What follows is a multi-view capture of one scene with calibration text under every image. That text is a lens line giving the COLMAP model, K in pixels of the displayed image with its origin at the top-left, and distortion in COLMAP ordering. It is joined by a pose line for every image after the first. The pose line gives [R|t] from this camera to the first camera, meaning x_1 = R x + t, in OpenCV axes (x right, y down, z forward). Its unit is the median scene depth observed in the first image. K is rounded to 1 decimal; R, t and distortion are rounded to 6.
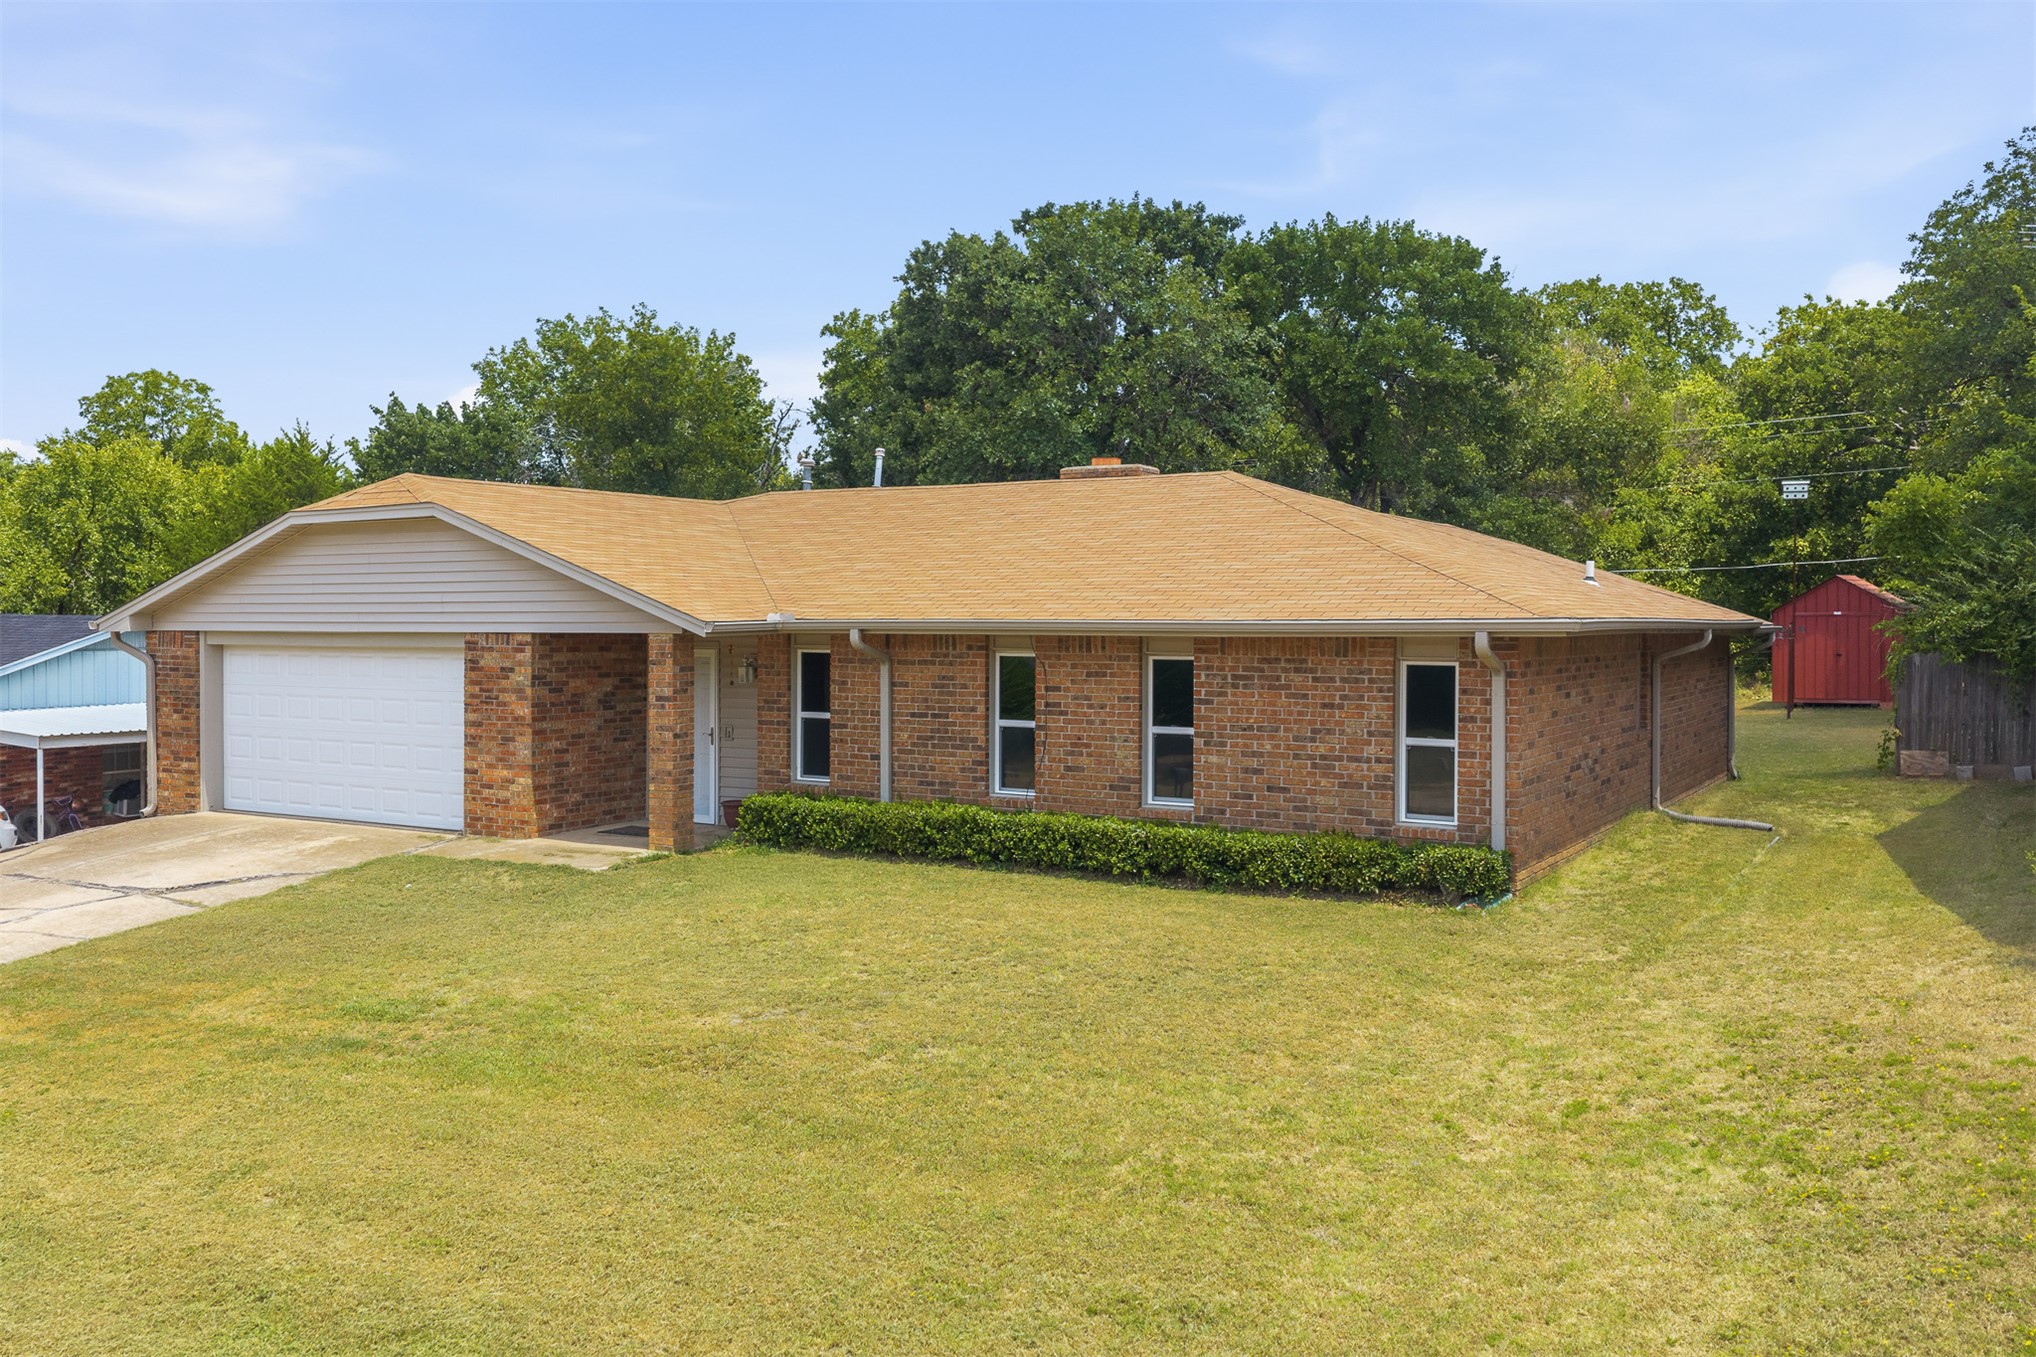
lens RADIAL K [[1701.2, 0, 1027.6], [0, 1701.2, 643.4], [0, 0, 1]] dist [0.041073, -0.093189]
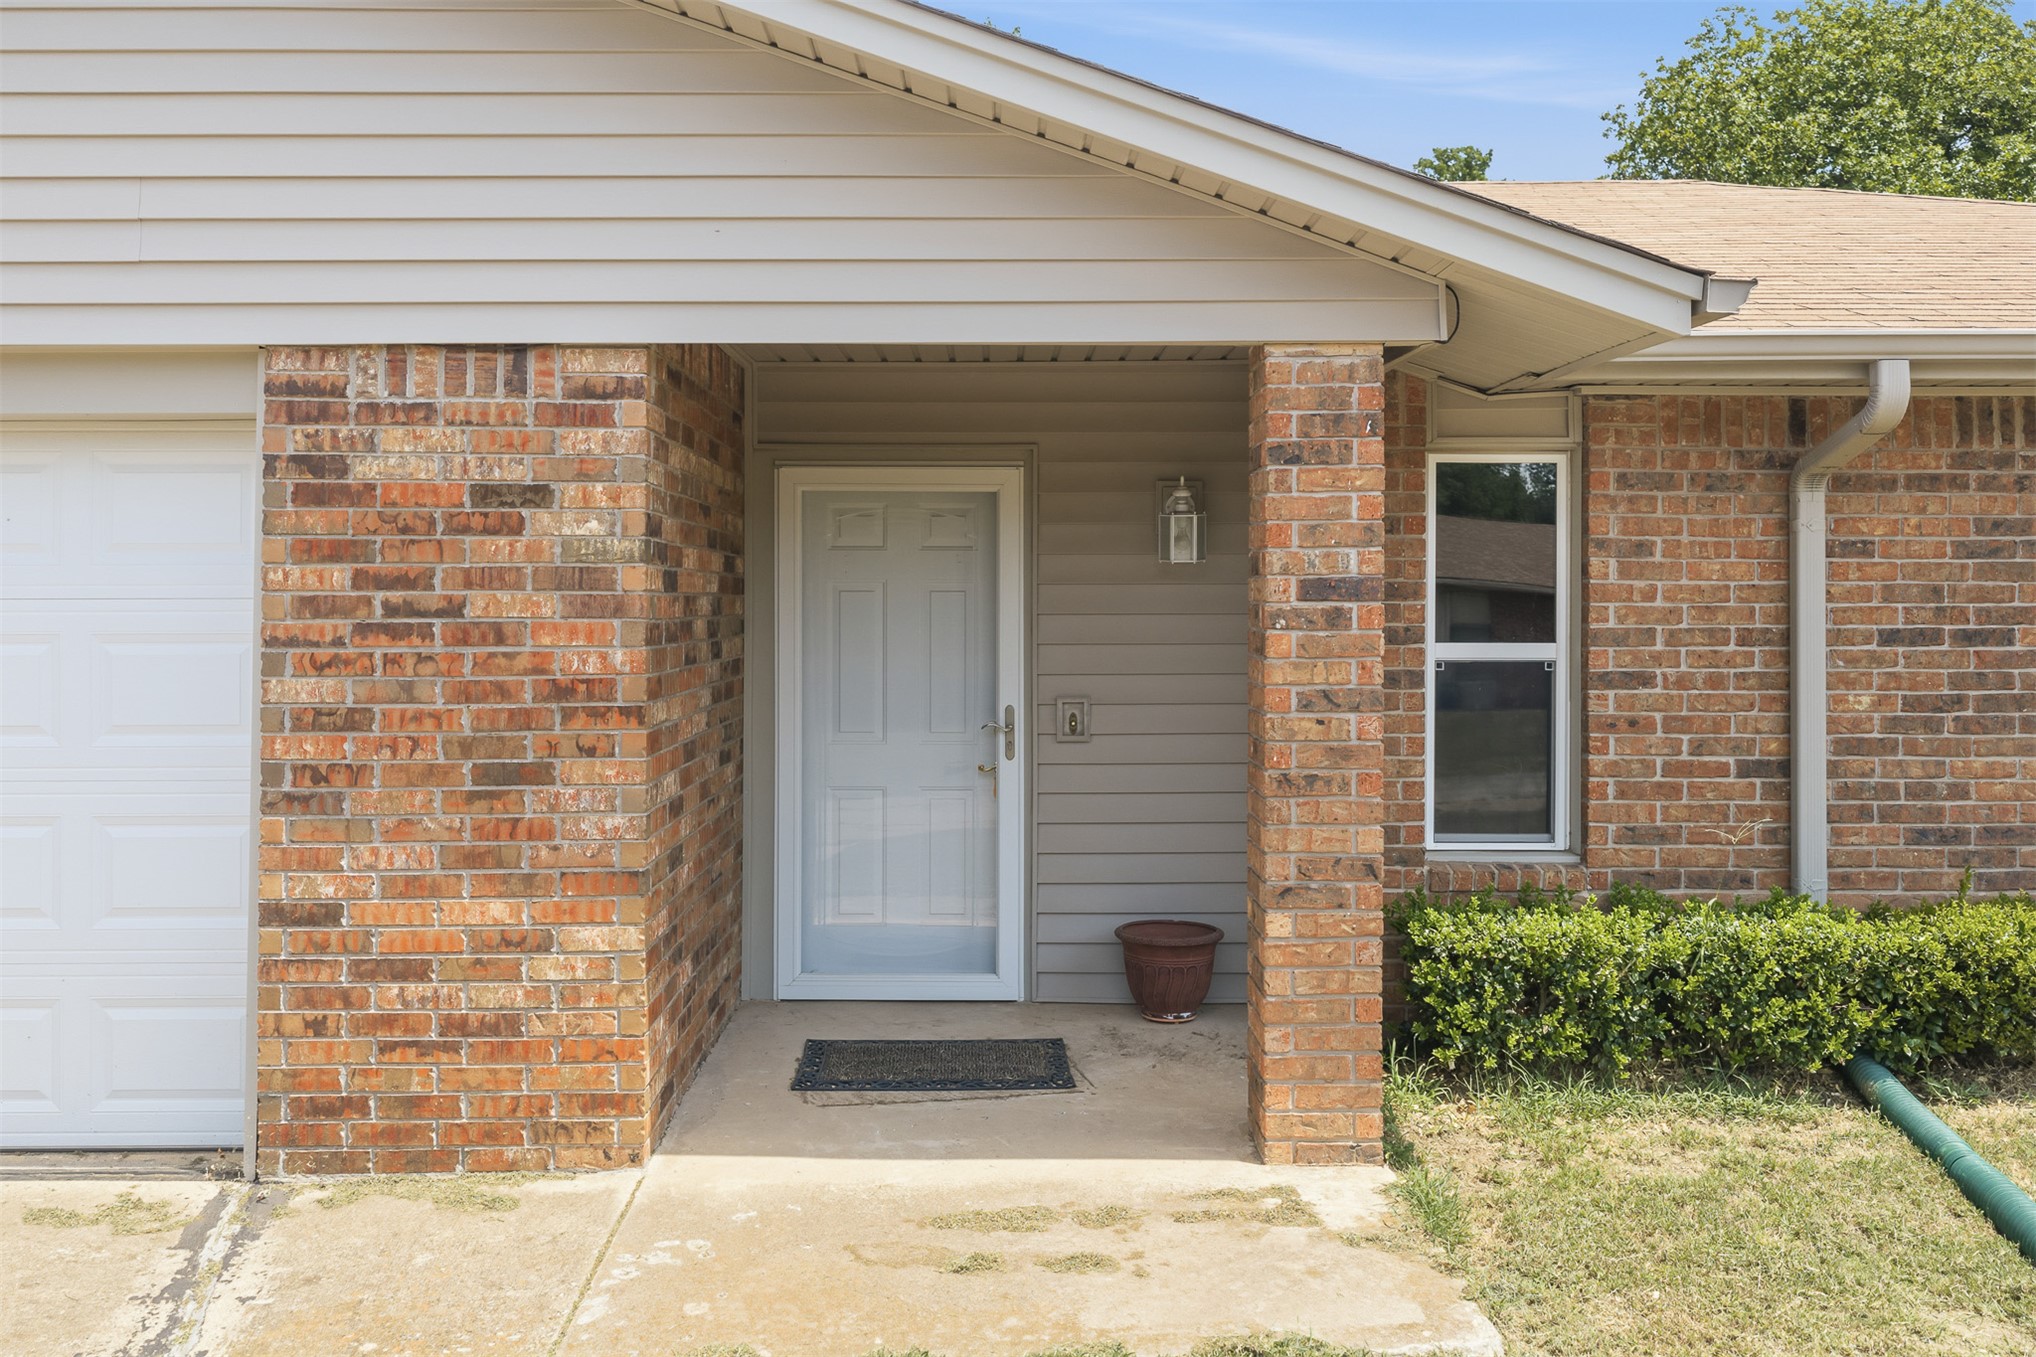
lens RADIAL K [[1730.1, 0, 1024.6], [0, 1730.1, 587.8], [0, 0, 1]] dist [0.011955, -0.015525]
pose [[0.857001, 0.000102, 0.515314, -0.396127], [0.010701, 0.999781, -0.017994, 0.036680], [-0.515203, 0.020935, 0.856812, 0.795577]]
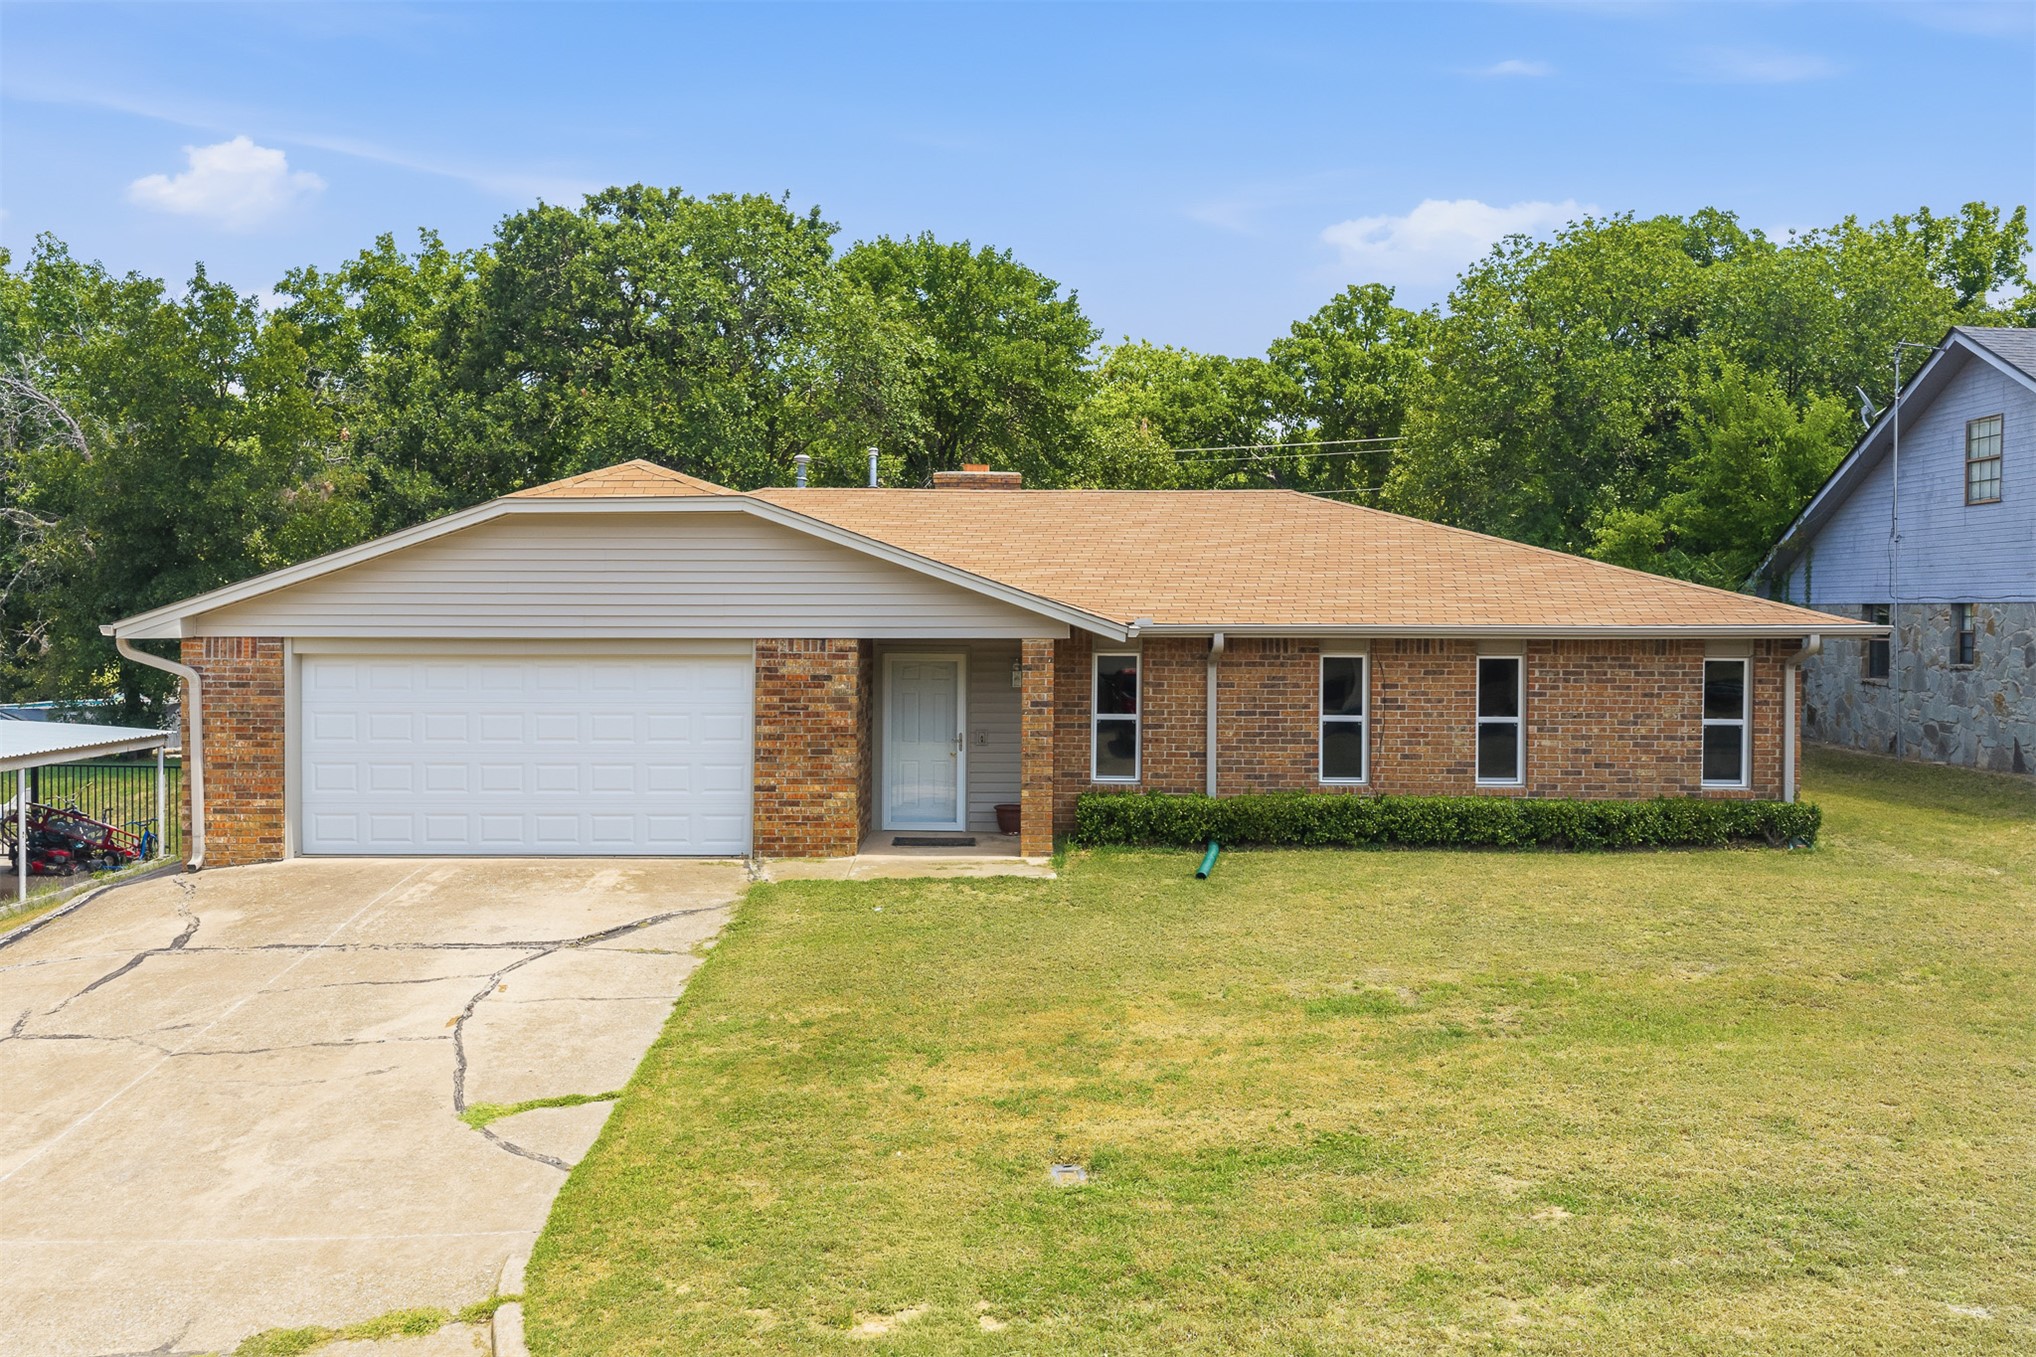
lens RADIAL K [[1701.2, 0, 1027.6], [0, 1701.2, 643.4], [0, 0, 1]] dist [0.041073, -0.093189]
pose [[0.862767, -0.007049, 0.505553, -0.725438], [0.005340, 0.999974, 0.004829, -0.007812], [-0.505574, -0.001467, 0.862782, 0.145702]]
